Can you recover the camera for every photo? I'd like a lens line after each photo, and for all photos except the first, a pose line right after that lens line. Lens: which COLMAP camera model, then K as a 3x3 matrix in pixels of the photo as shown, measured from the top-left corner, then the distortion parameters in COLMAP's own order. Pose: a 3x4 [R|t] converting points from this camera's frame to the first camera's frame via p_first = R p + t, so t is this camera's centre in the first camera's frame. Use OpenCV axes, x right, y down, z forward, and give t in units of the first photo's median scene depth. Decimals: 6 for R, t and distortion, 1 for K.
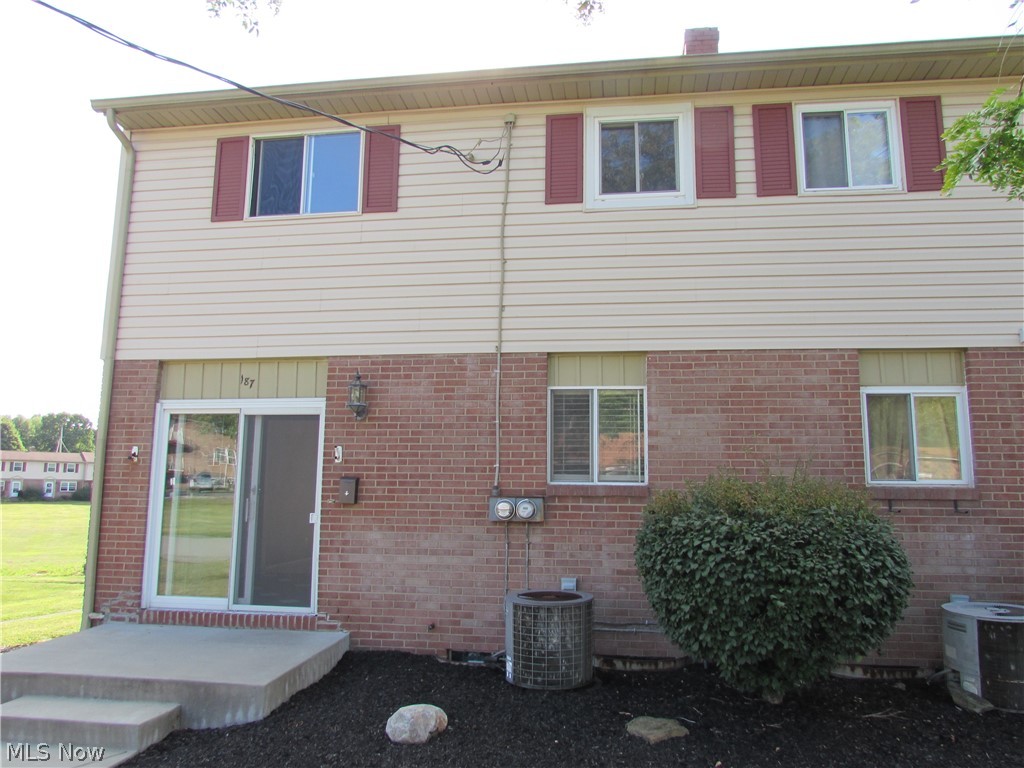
lens RADIAL K [[720.8, 0, 514.7], [0, 720.8, 387.6], [0, 0, 1]] dist [-0.035514, 0.012197]
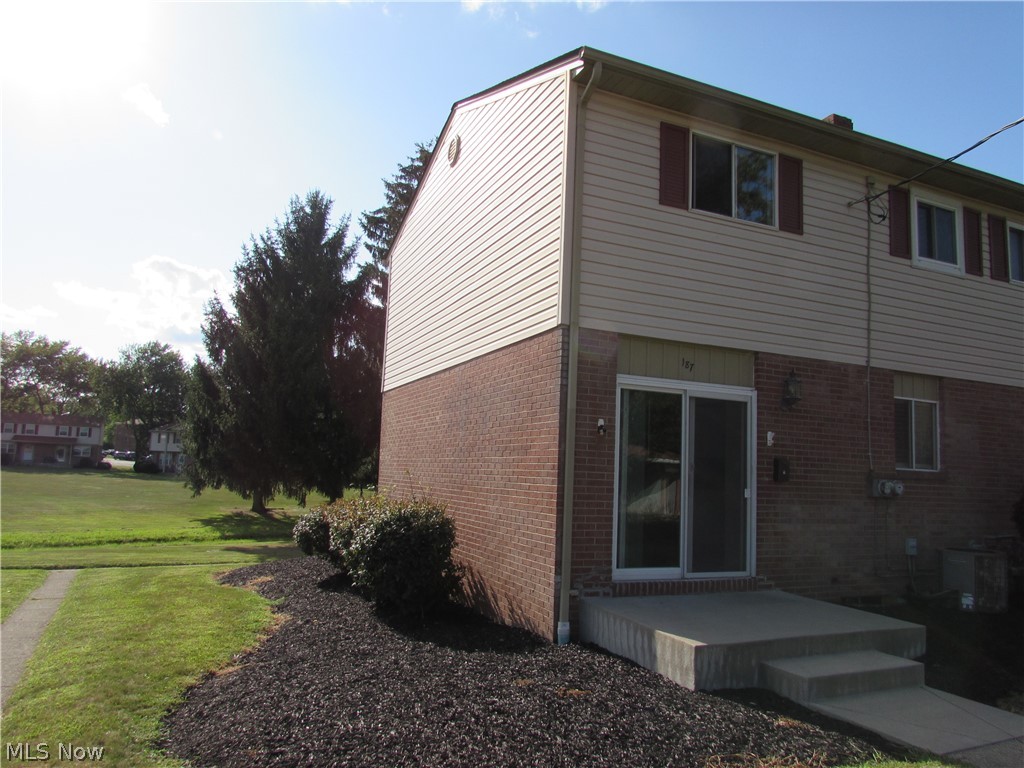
lens RADIAL K [[720.8, 0, 514.7], [0, 720.8, 387.6], [0, 0, 1]] dist [-0.035514, 0.012197]
pose [[0.852841, 0.086346, 0.514982, -1.194289], [-0.109182, 0.993921, 0.014162, 0.039841], [-0.510628, -0.068304, 0.857084, 0.226531]]
